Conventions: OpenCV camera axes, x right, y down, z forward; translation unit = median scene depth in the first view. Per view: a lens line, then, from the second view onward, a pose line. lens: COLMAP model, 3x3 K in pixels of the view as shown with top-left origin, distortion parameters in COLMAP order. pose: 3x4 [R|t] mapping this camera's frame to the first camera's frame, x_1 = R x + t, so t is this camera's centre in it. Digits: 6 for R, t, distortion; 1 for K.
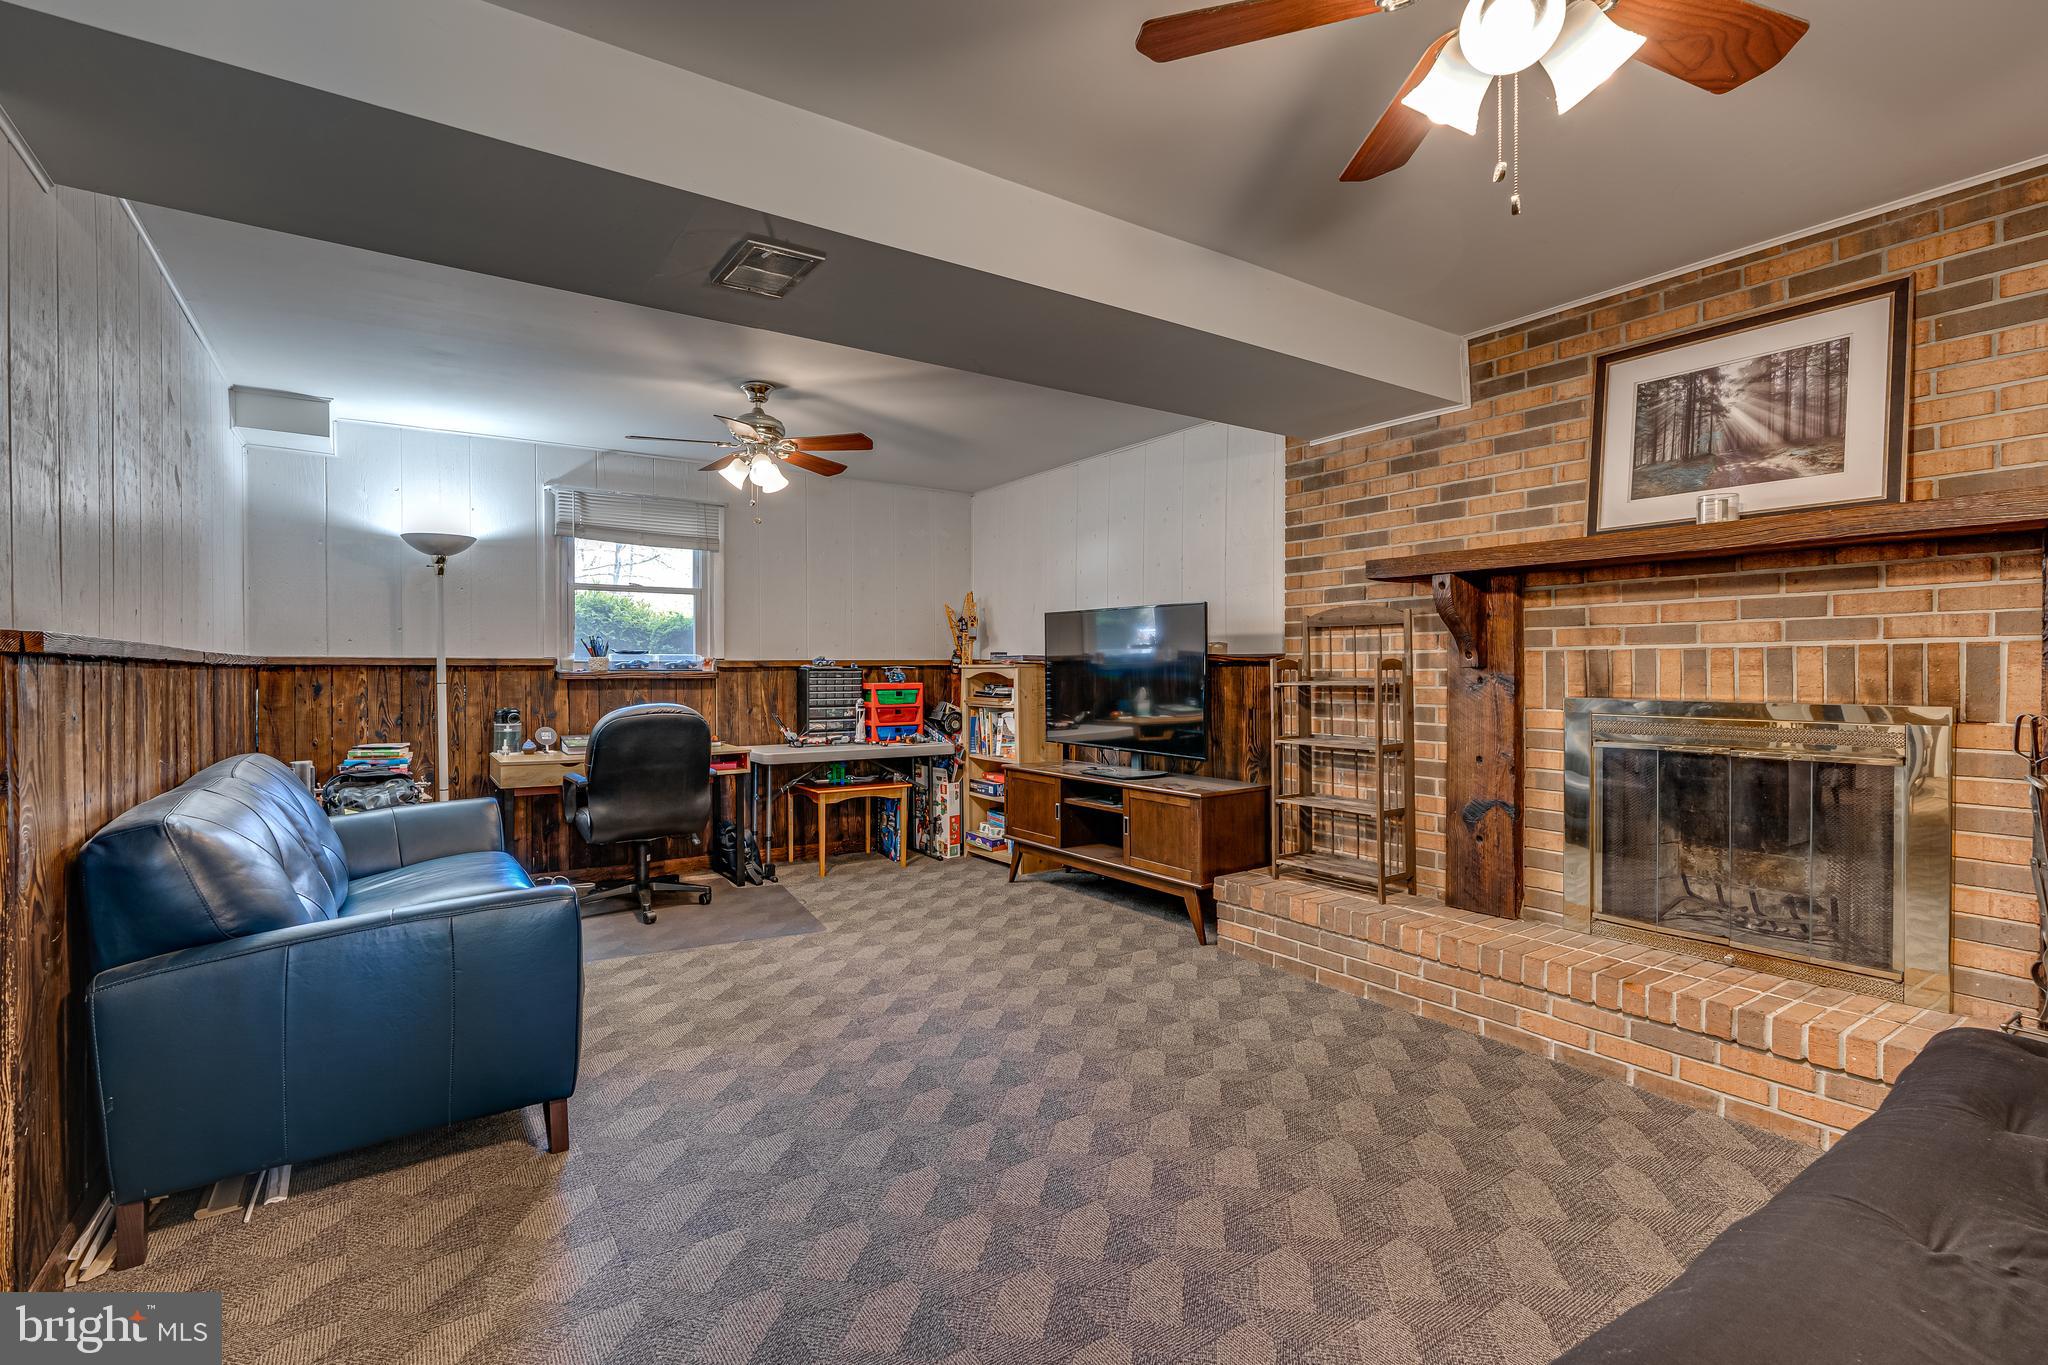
lens RADIAL K [[944.8, 0, 1023.3], [0, 944.8, 676.5], [0, 0, 1]] dist [0.001032, 0.000835]
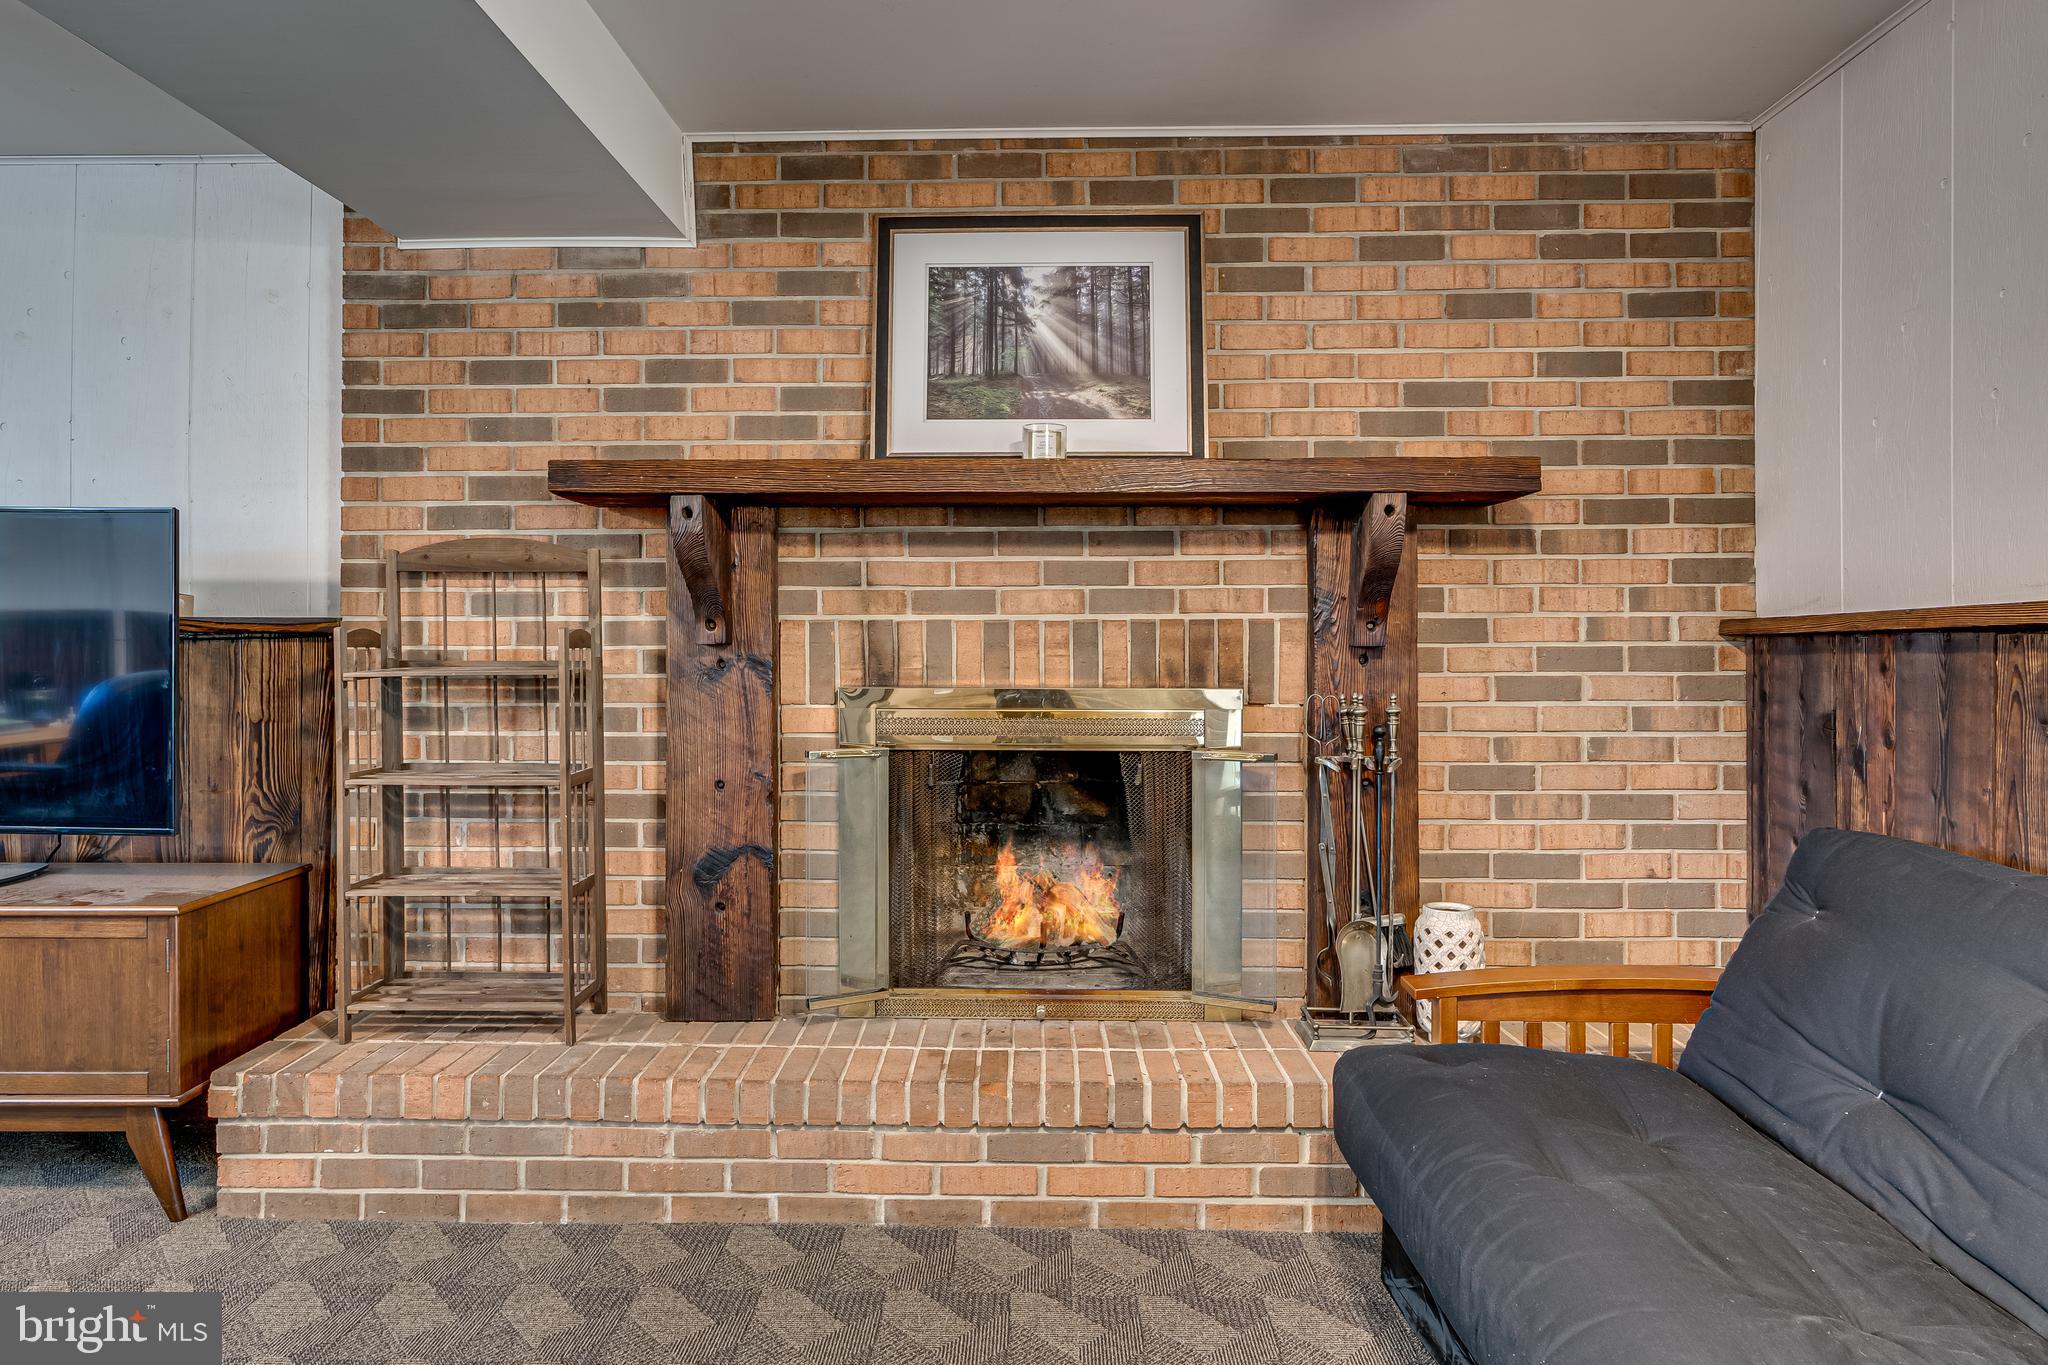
lens RADIAL K [[1179.3, 0, 1013.9], [0, 1179.3, 639.9], [0, 0, 1]] dist [-0.002228, 0.002466]
pose [[0.583805, 0.005568, 0.811875, -0.064761], [0.005080, 0.999932, -0.010510, -0.003268], [-0.811878, 0.010261, 0.583737, 0.386030]]
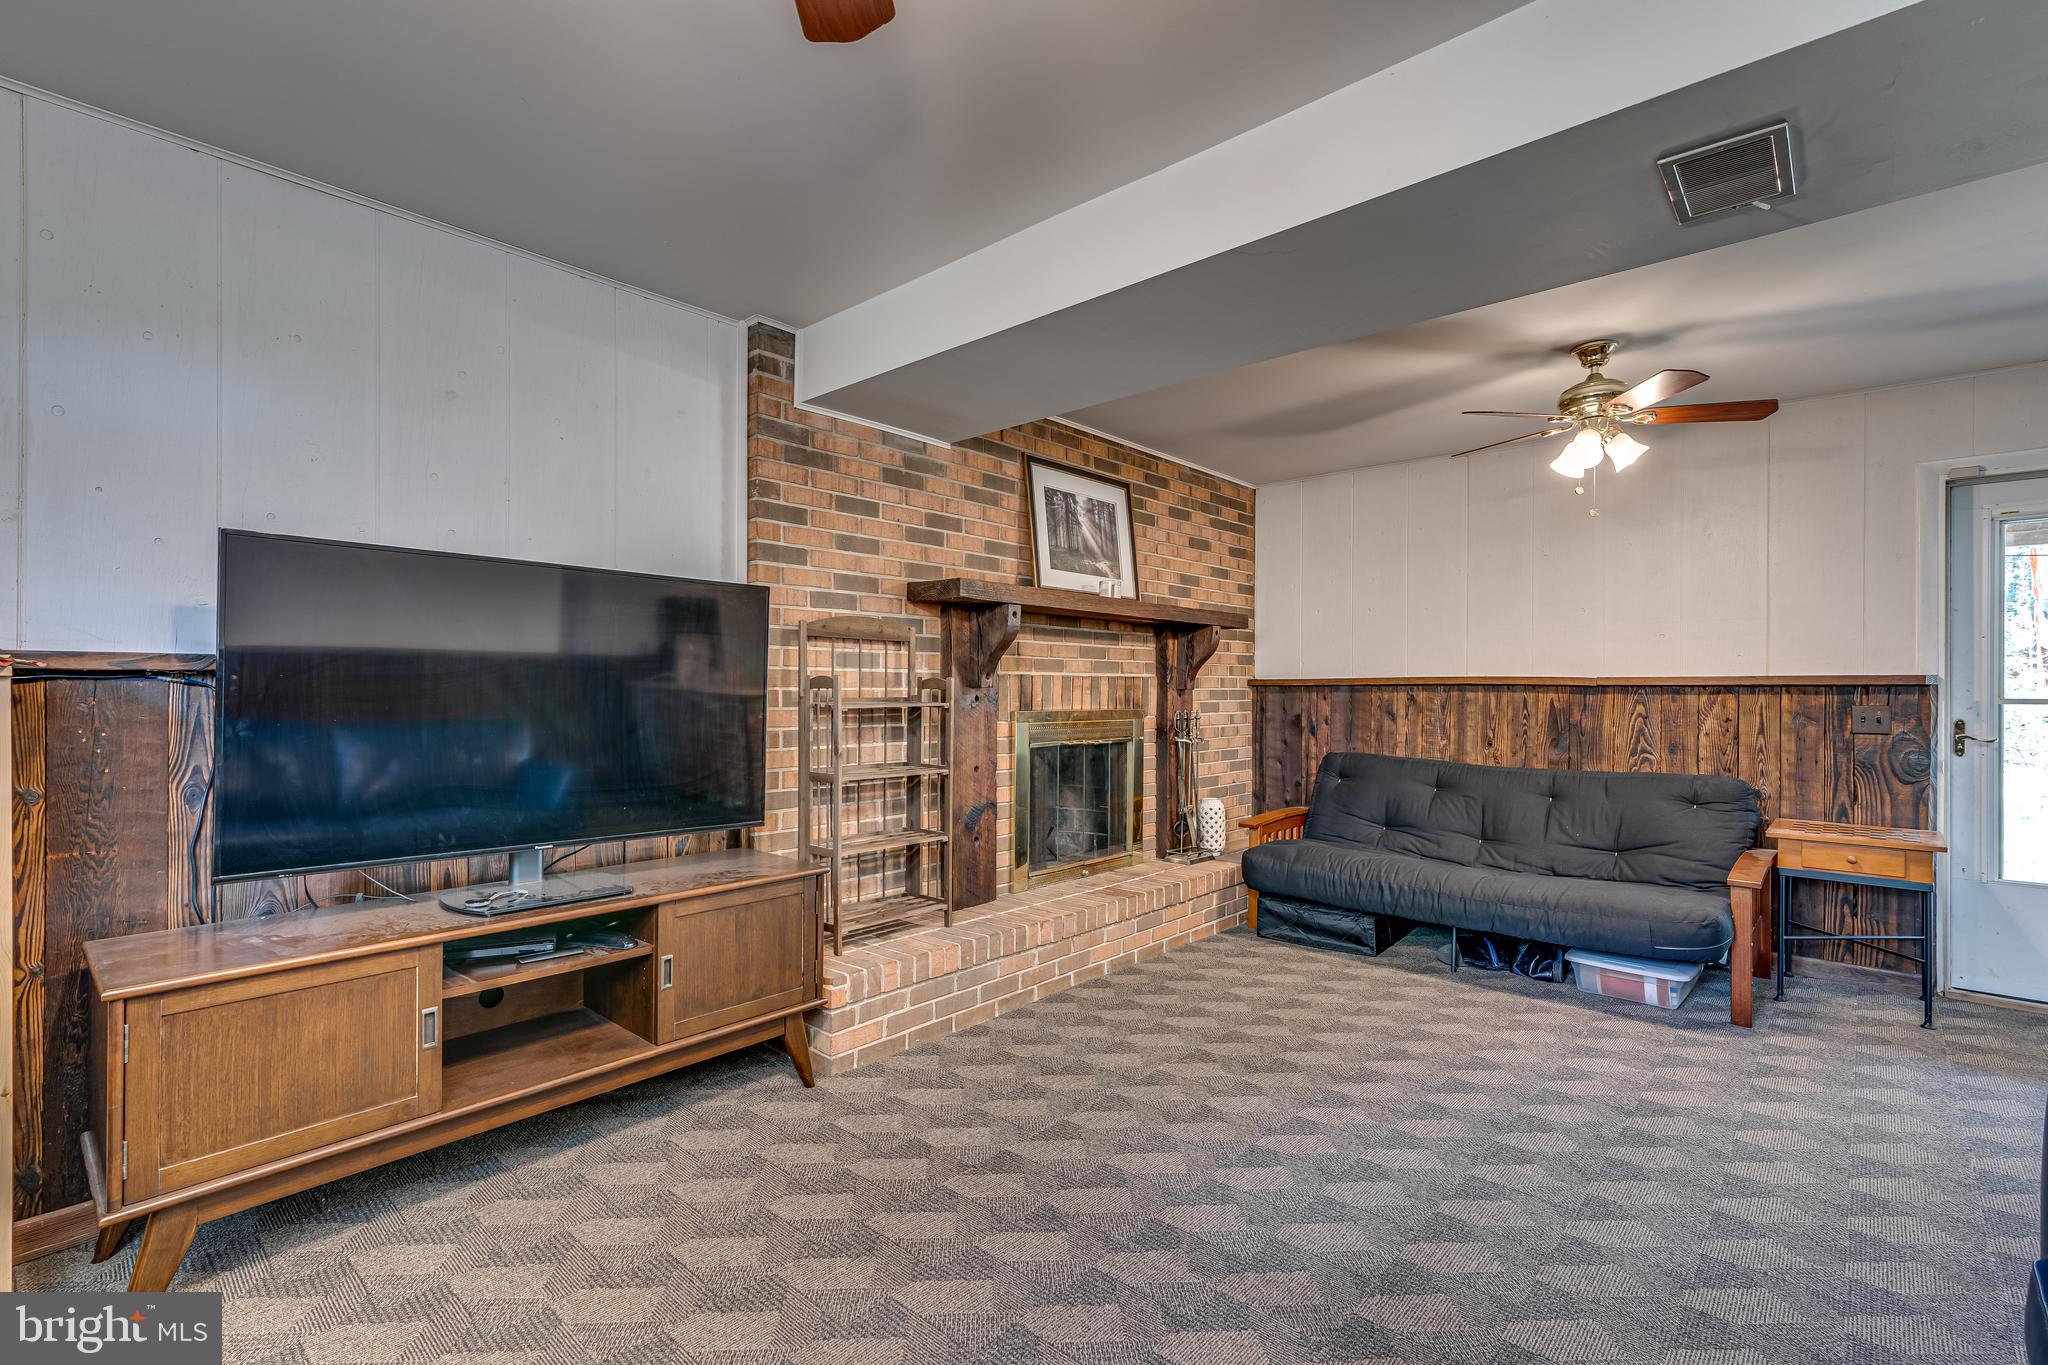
lens RADIAL K [[927.6, 0, 1027.5], [0, 927.6, 691.5], [0, 0, 1]] dist [-0.000066, 0.000539]
pose [[-0.237829, -0.002399, 0.971304, -0.651048], [0.002429, 0.999992, 0.003064, -0.008586], [-0.971304, 0.003088, -0.237821, 1.293795]]
